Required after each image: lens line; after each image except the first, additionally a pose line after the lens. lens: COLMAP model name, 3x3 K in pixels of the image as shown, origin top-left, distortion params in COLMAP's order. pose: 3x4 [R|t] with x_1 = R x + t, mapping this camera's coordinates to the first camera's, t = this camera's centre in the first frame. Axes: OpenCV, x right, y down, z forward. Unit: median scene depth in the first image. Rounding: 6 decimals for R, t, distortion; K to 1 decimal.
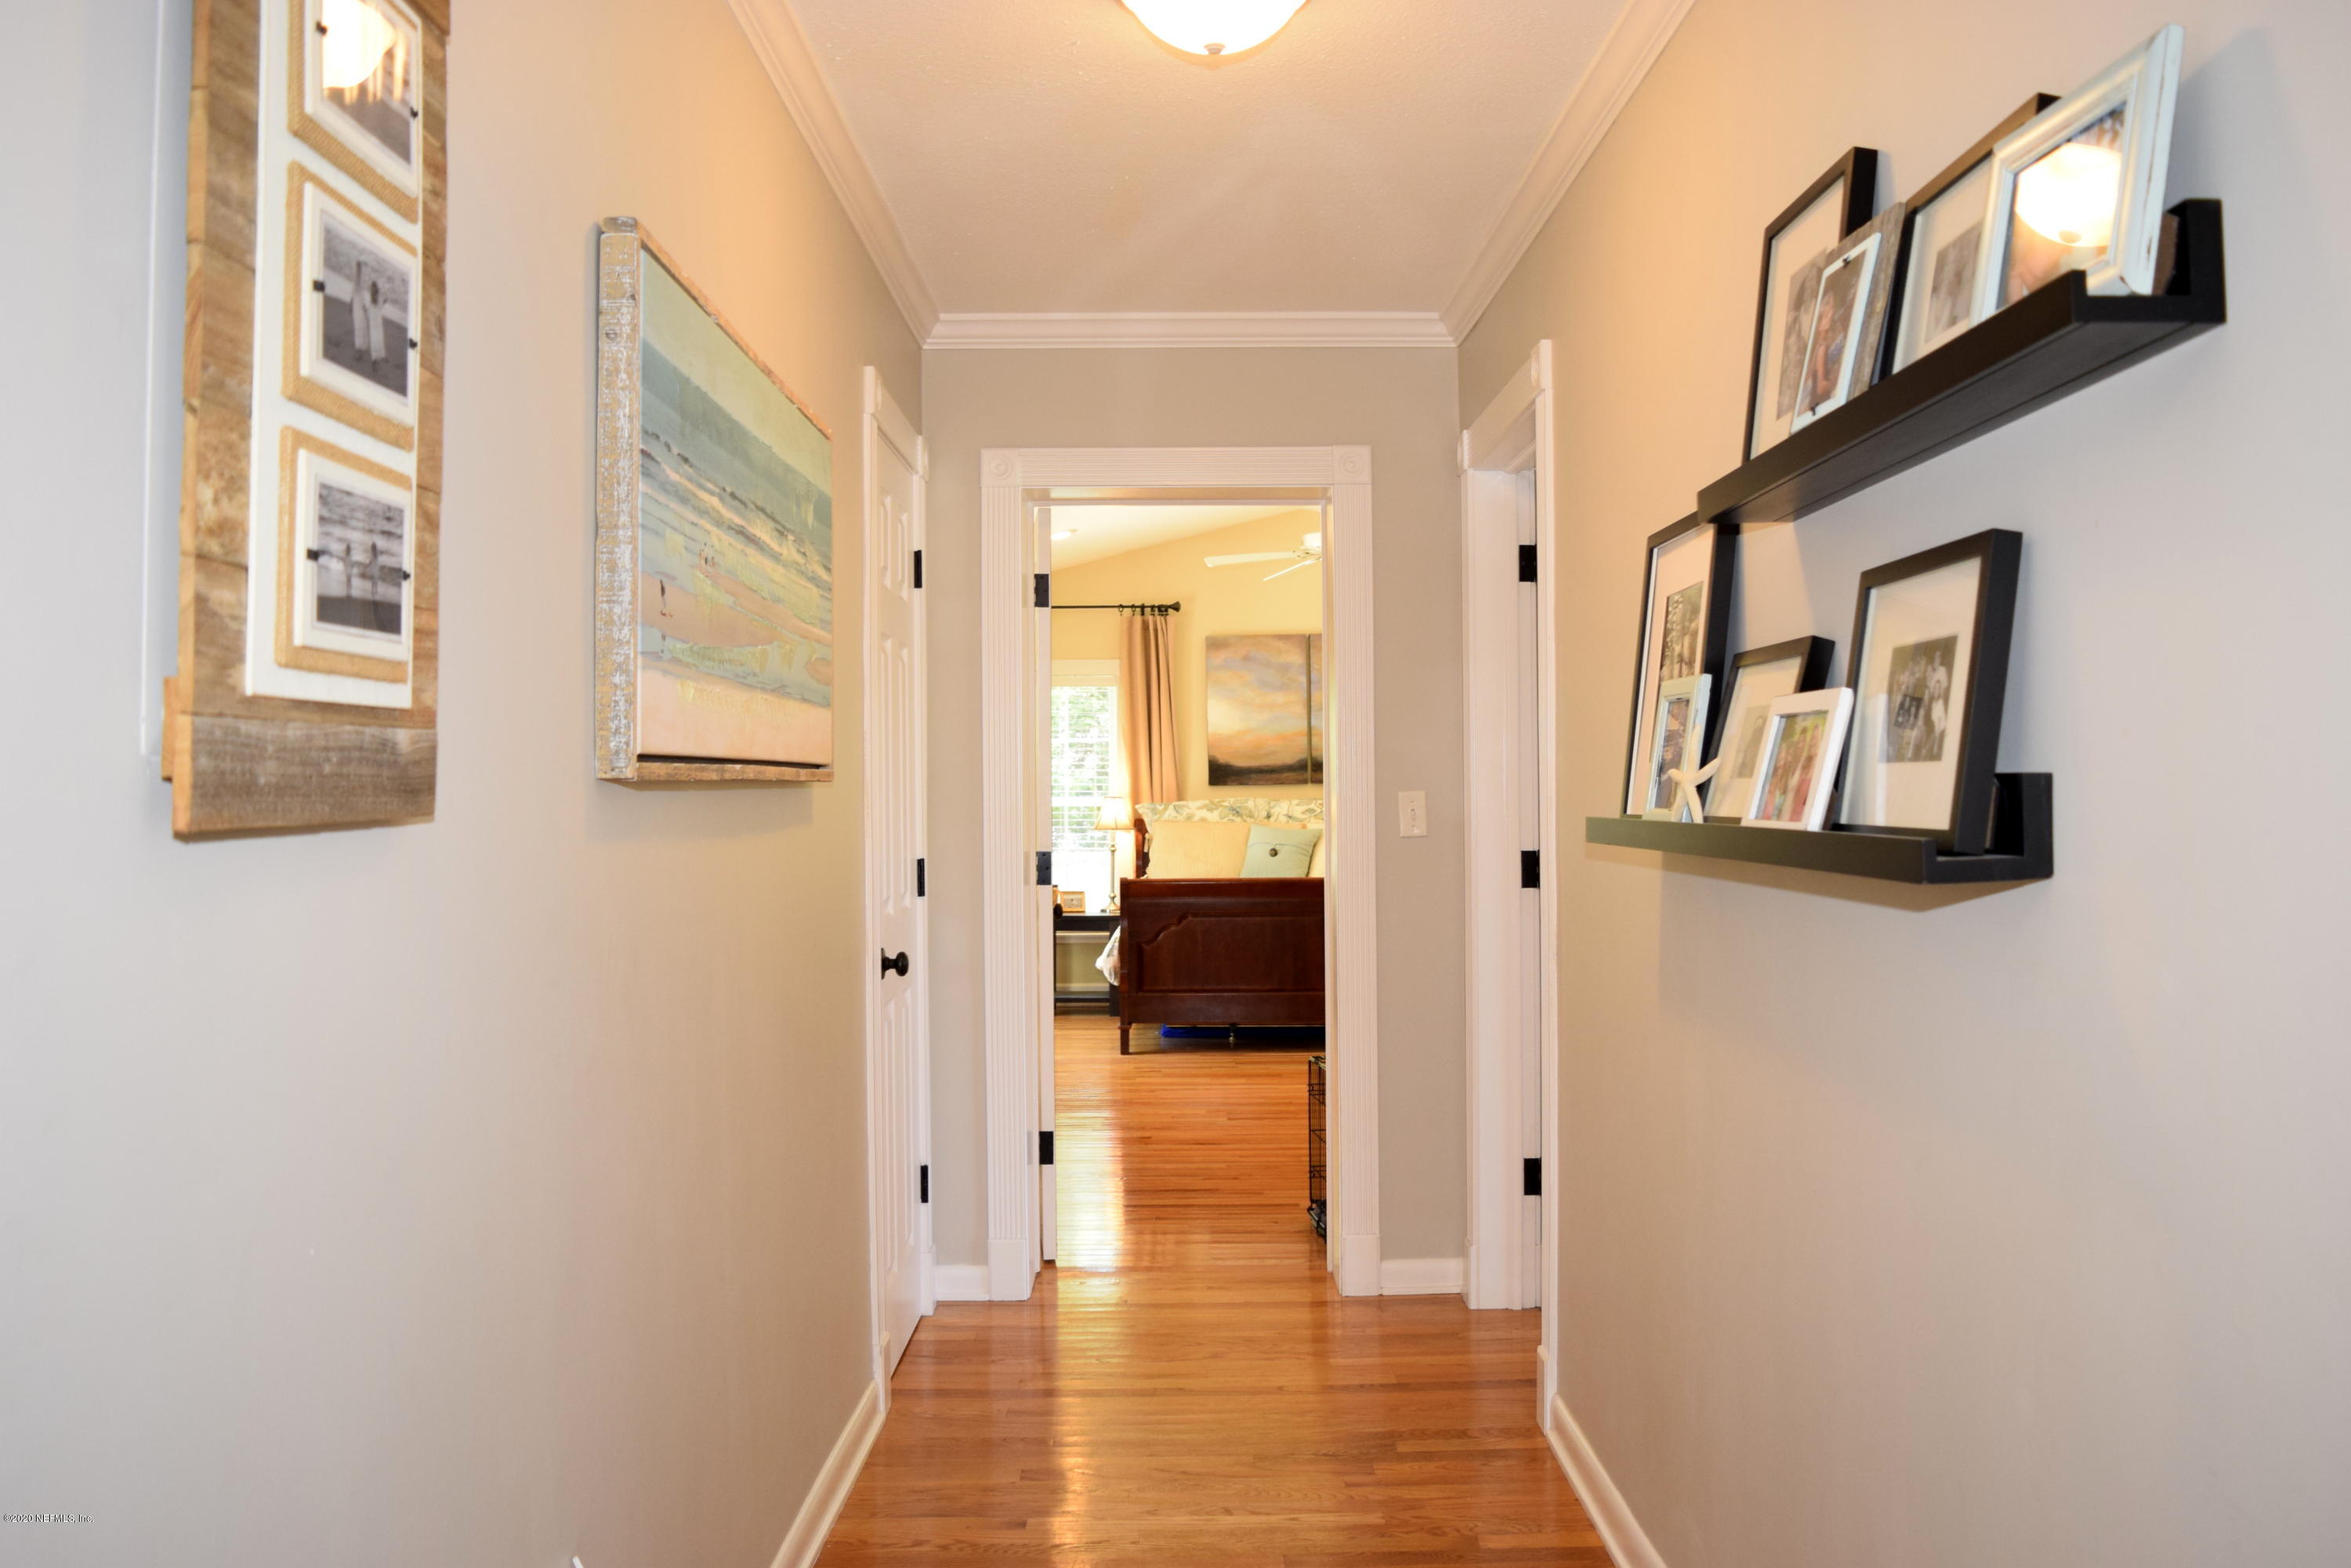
lens RADIAL K [[1836.2, 0, 1188.1], [0, 1836.2, 777.3], [0, 0, 1]] dist [-0.098468, 0.028346]
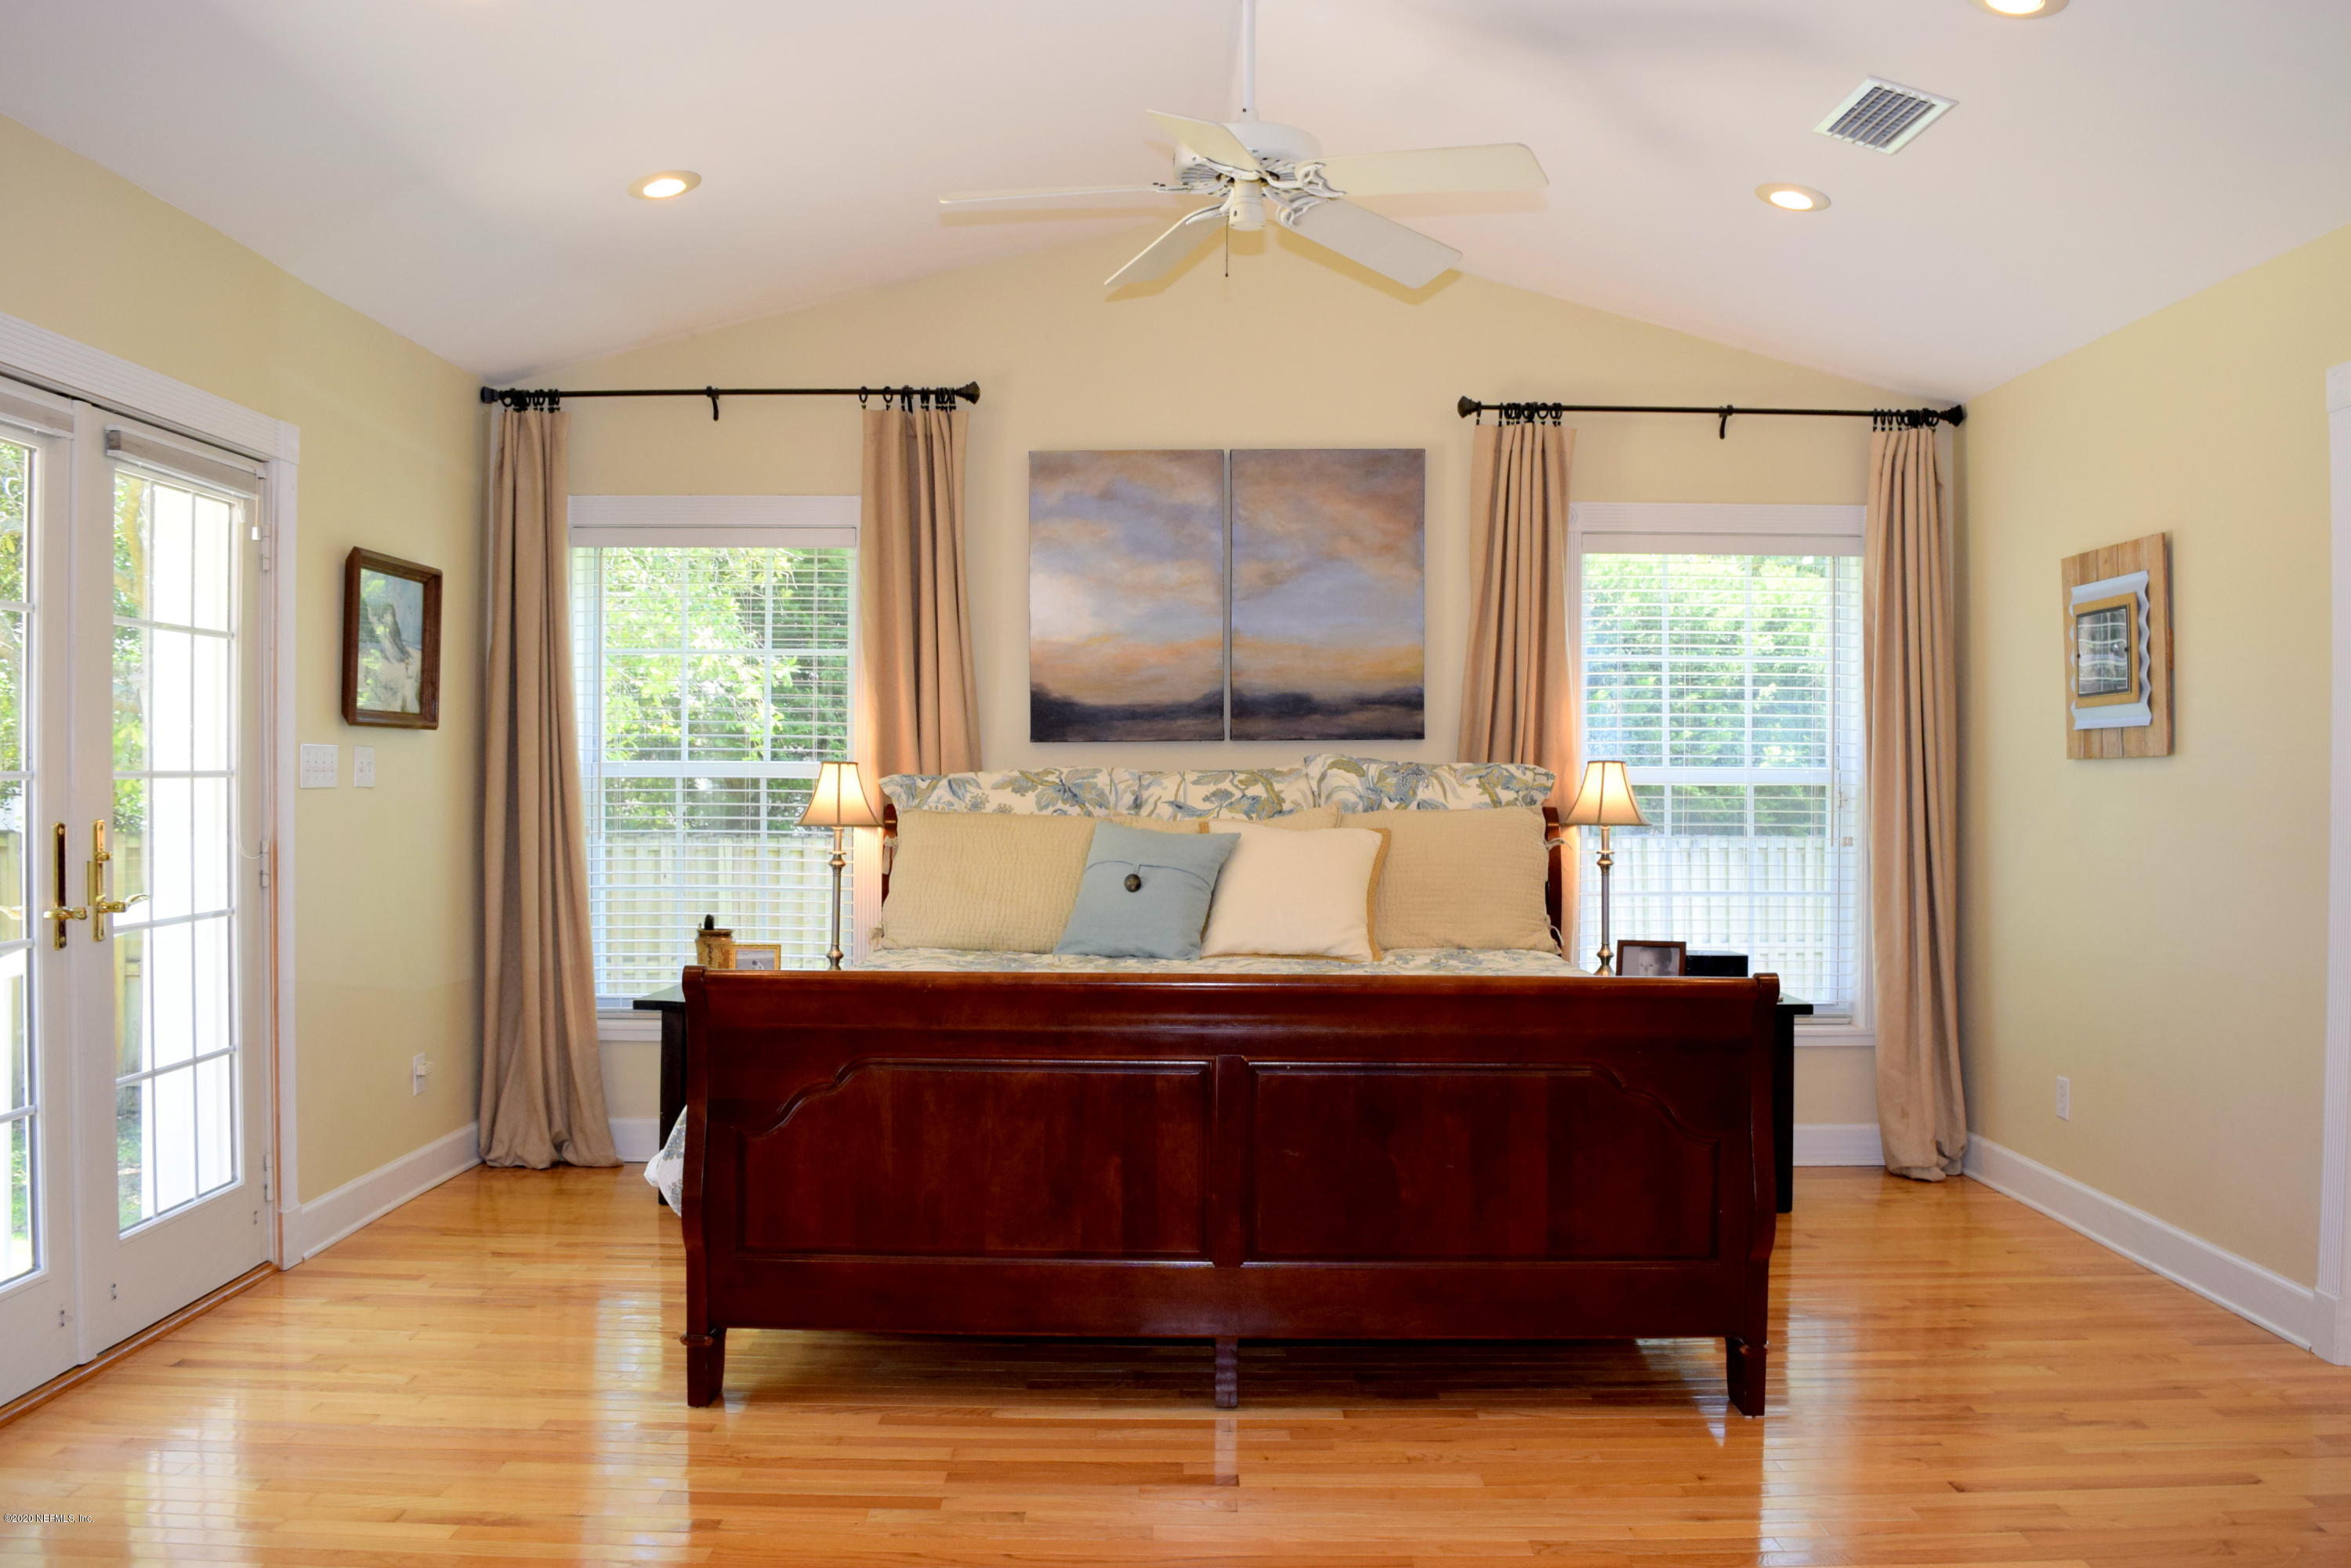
lens RADIAL K [[1836.2, 0, 1188.1], [0, 1836.2, 777.3], [0, 0, 1]] dist [-0.098468, 0.028346]
pose [[0.999906, 0.013670, -0.001446, 0.056518], [-0.013641, 0.999732, 0.018716, 0.004198], [0.001701, -0.018694, 0.999824, 0.487254]]
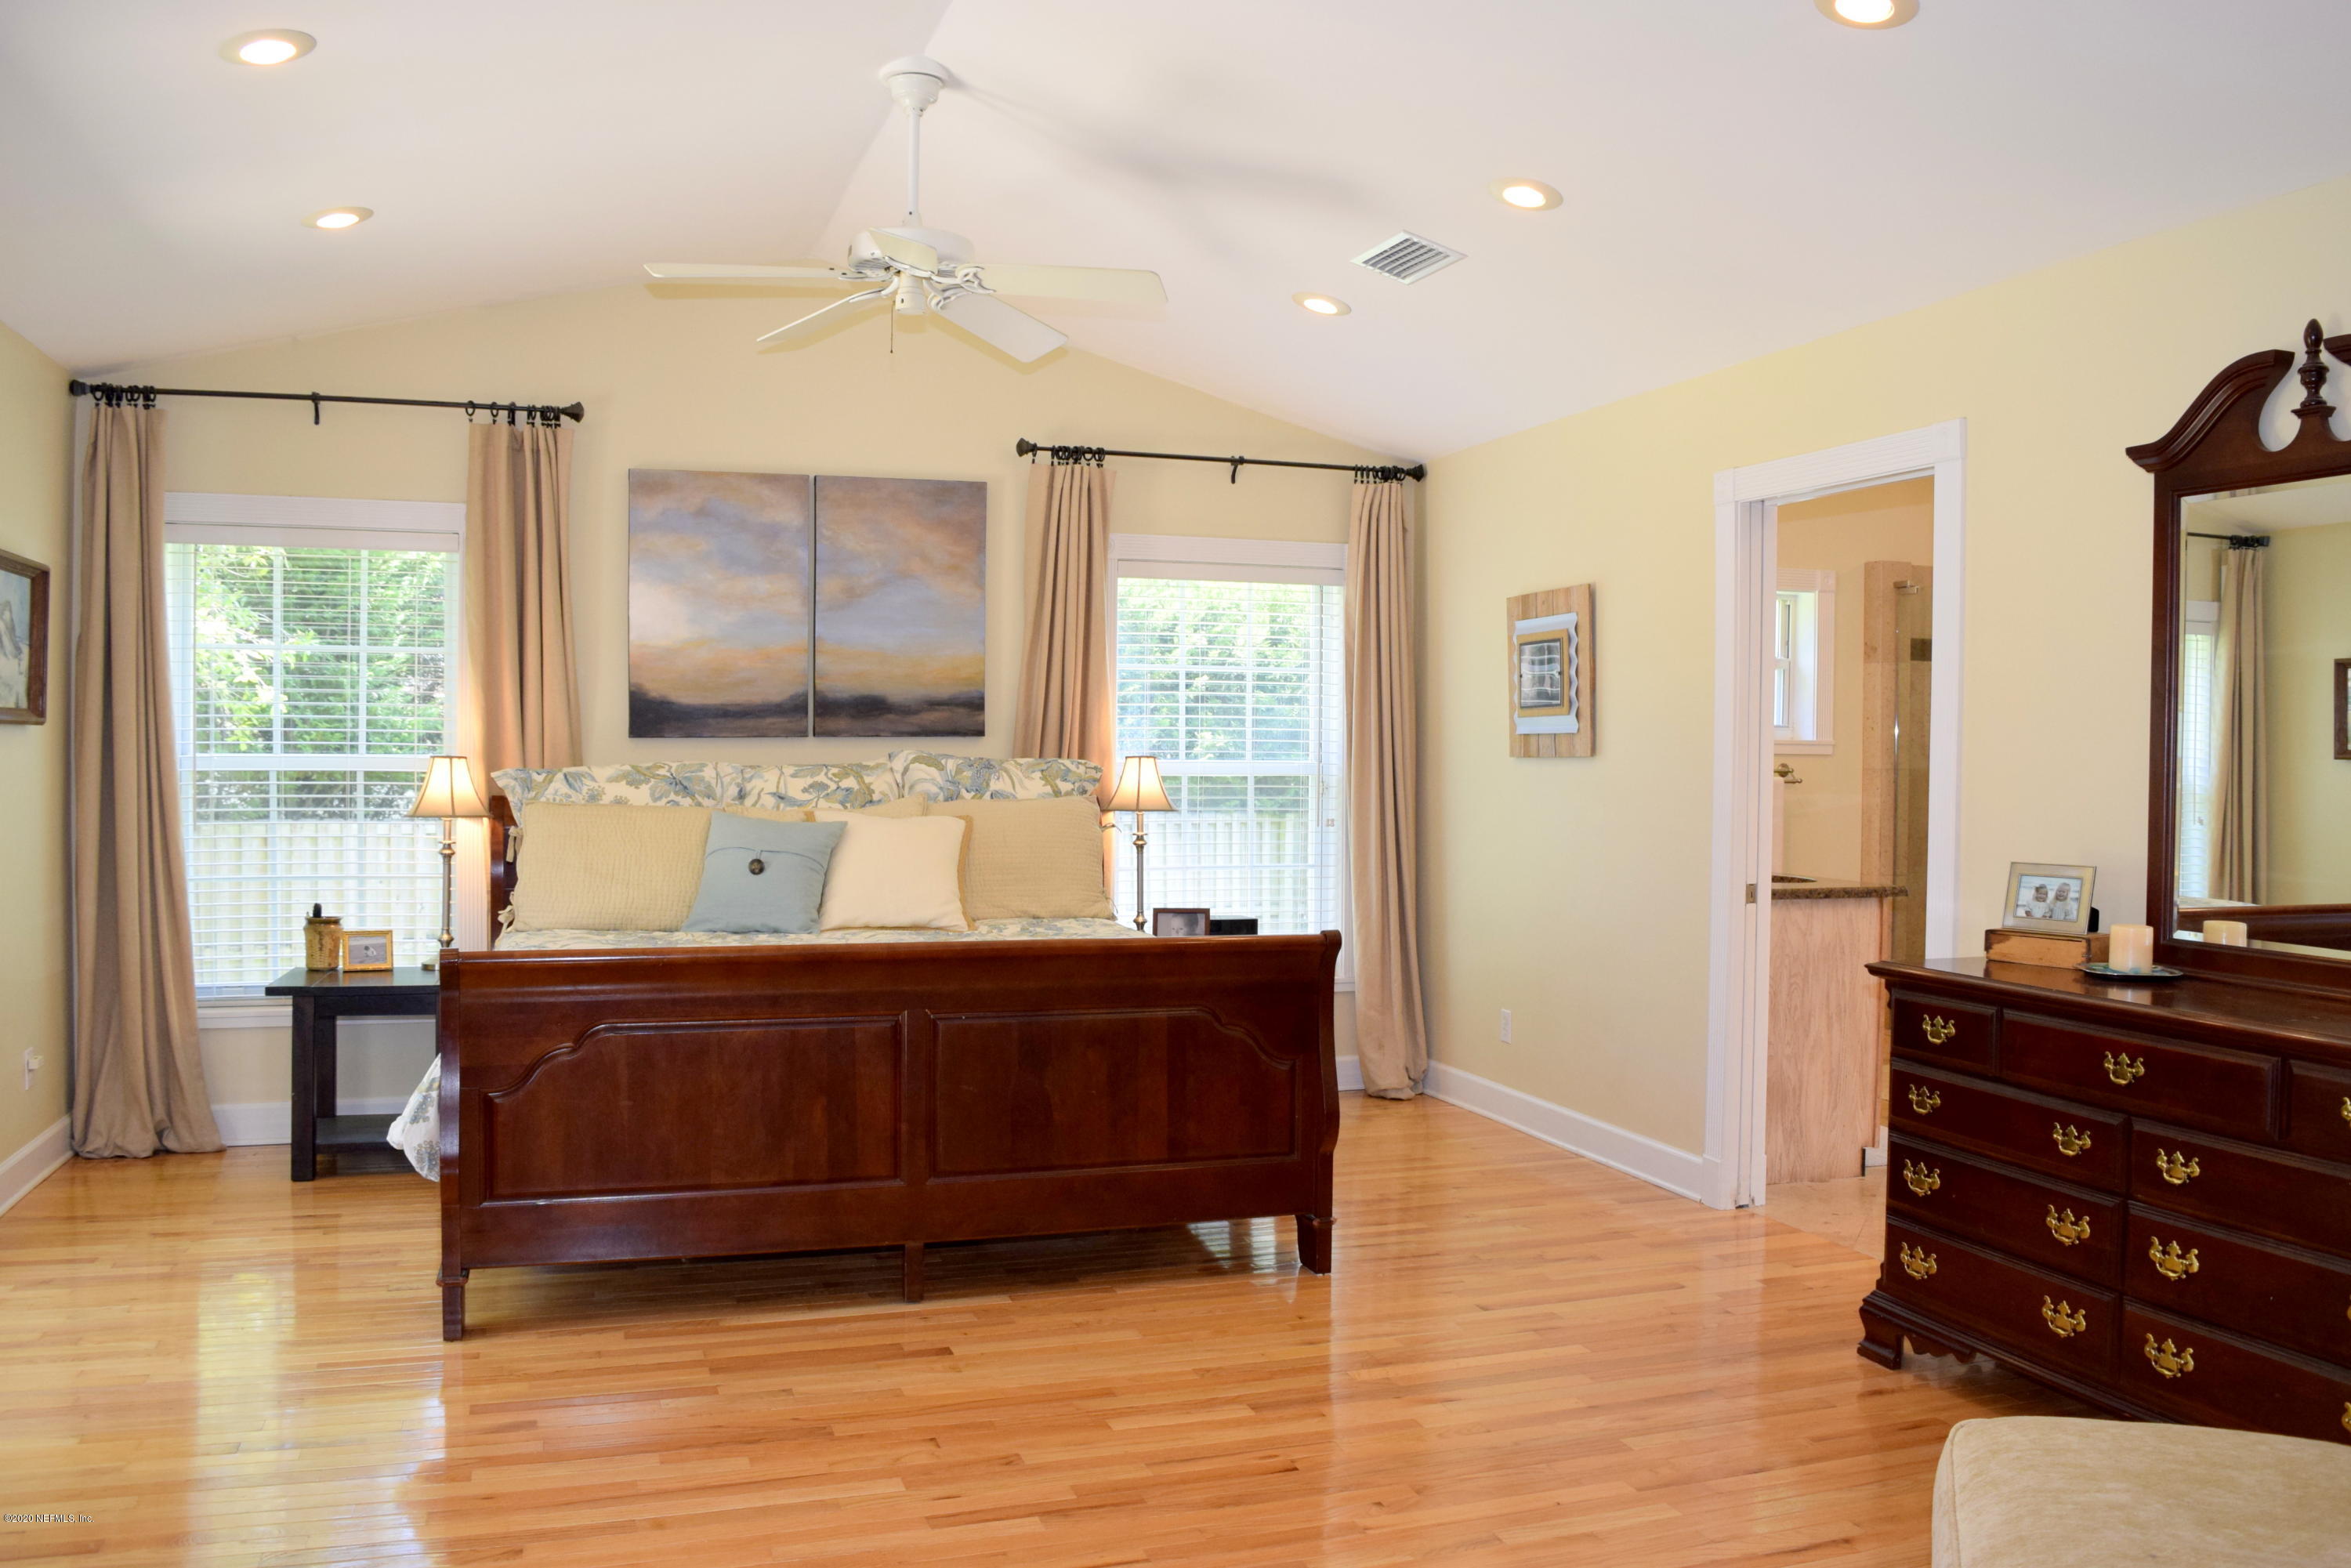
lens RADIAL K [[1817.5, 0, 1183.9], [0, 1817.5, 776.0], [0, 0, 1]] dist [-0.097595, 0.017305]
pose [[0.947454, 0.011840, 0.319672, -0.003922], [-0.021280, 0.999434, 0.026052, -0.001661], [-0.319182, -0.031486, 0.947170, 0.428809]]
